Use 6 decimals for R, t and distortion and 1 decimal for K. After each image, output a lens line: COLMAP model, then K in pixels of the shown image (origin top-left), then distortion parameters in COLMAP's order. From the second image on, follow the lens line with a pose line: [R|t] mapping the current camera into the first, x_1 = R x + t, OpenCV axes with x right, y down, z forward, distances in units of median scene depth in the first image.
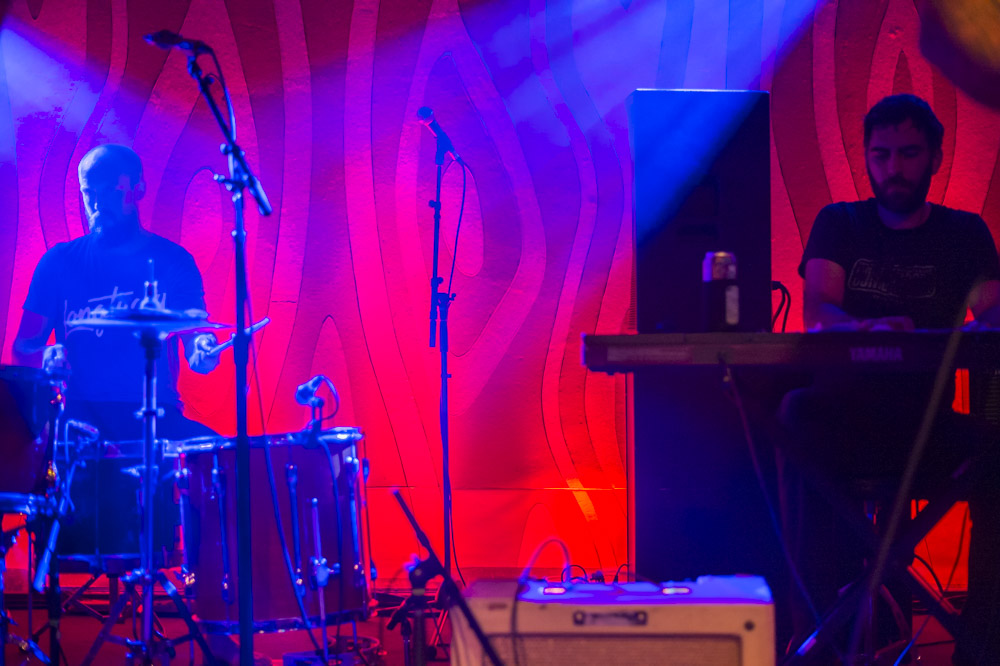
lens RADIAL K [[1605.2, 0, 499.8], [0, 1605.2, 331.1], [0, 0, 1]] dist [-0.002952, 0.000000]
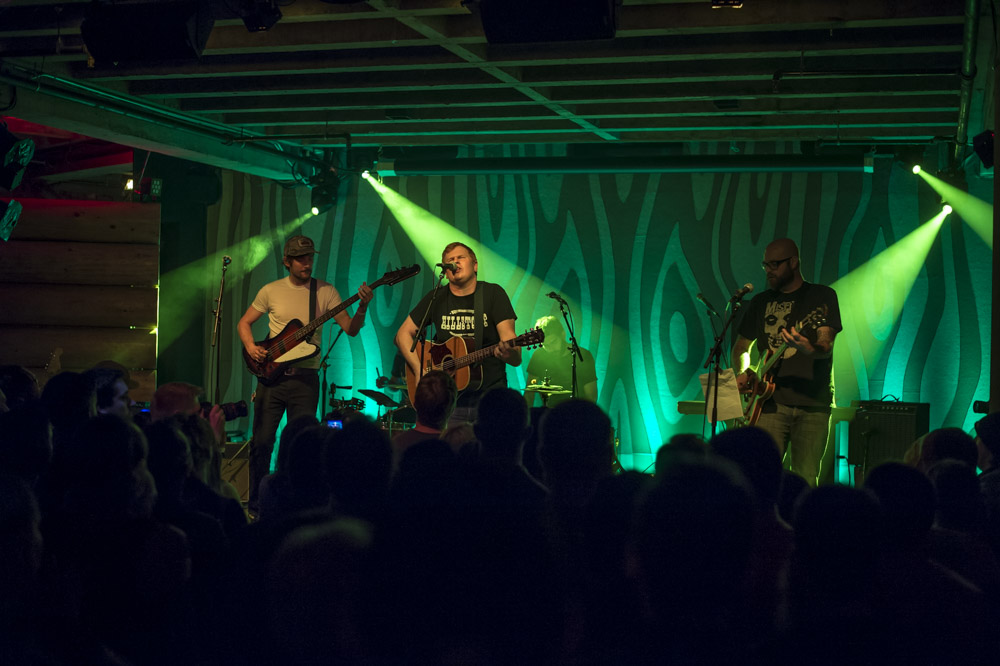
lens RADIAL K [[1471.2, 0, 510.0], [0, 1471.2, 337.1], [0, 0, 1]] dist [-0.043809, 0.000000]
pose [[0.973722, 0.029237, -0.225857, 0.314376], [-0.028105, 0.999571, 0.008225, -0.119465], [0.226001, -0.001662, 0.974126, -1.579913]]
